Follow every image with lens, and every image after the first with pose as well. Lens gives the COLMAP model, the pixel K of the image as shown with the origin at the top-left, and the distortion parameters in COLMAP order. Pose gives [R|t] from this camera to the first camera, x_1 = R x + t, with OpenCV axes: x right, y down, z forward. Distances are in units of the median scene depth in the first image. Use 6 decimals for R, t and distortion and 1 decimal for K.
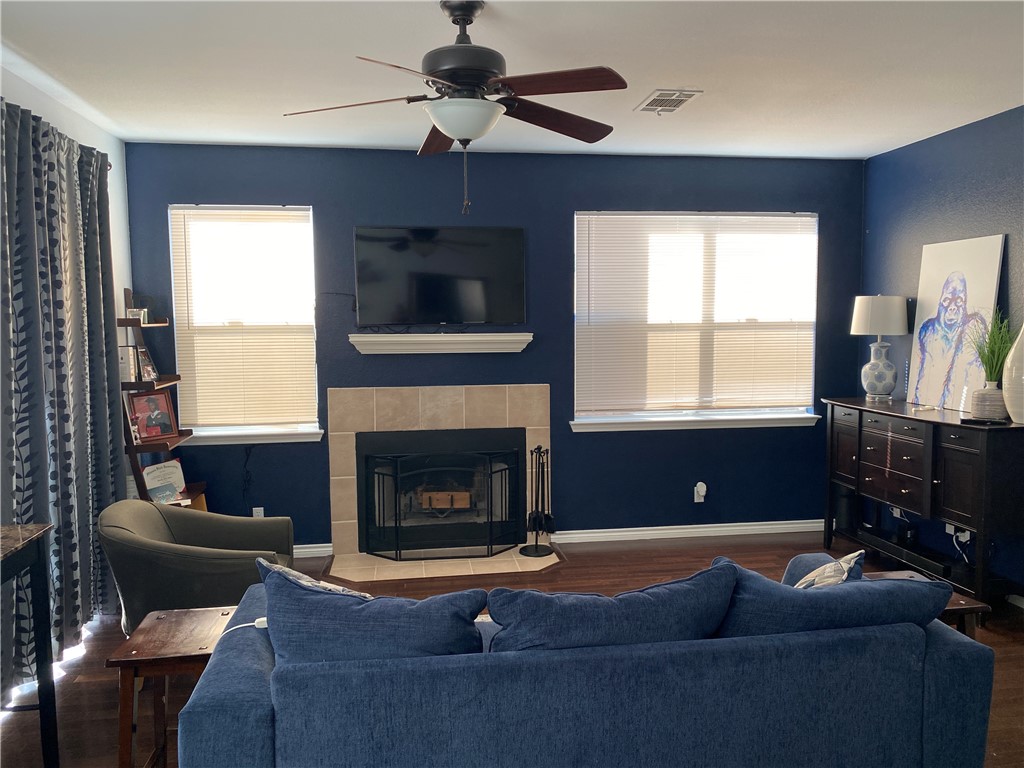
lens RADIAL K [[789.8, 0, 512.0], [0, 789.8, 384.0], [0, 0, 1]] dist [0.012846, 0.003577]
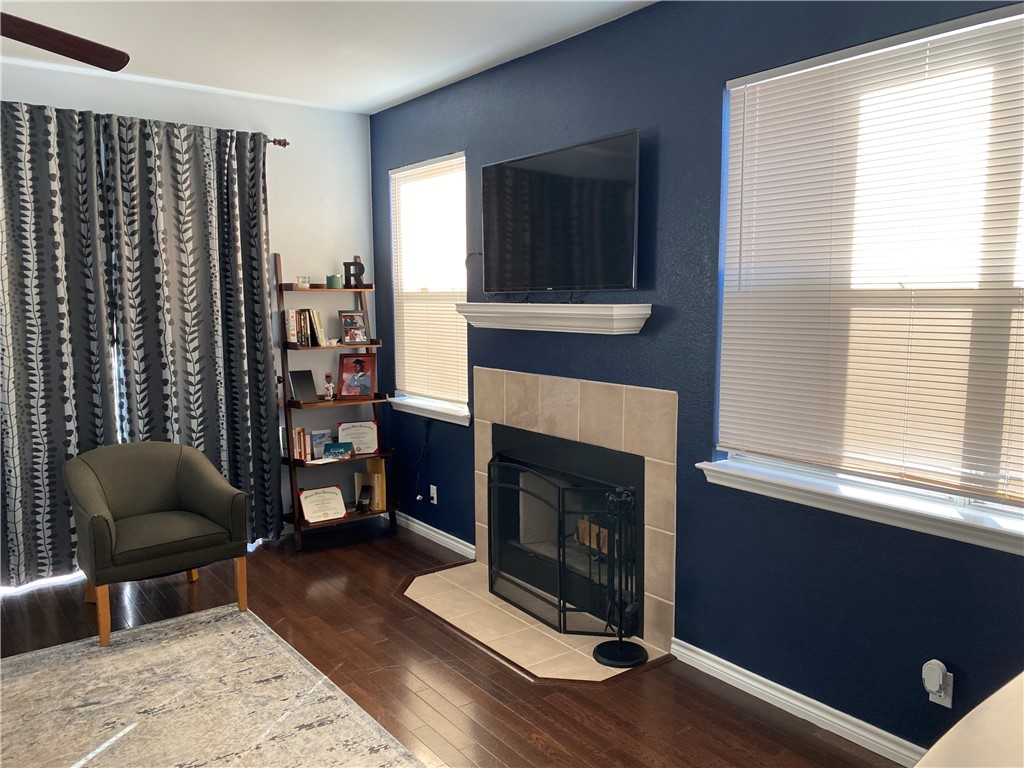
lens RADIAL K [[777.3, 0, 513.7], [0, 777.3, 385.0], [0, 0, 1]] dist [0.045574, -0.049200]
pose [[0.478730, 0.105507, -0.871600, 0.508429], [-0.079288, 0.993892, 0.076761, -0.041191], [0.874375, 0.032360, 0.484171, 0.621630]]
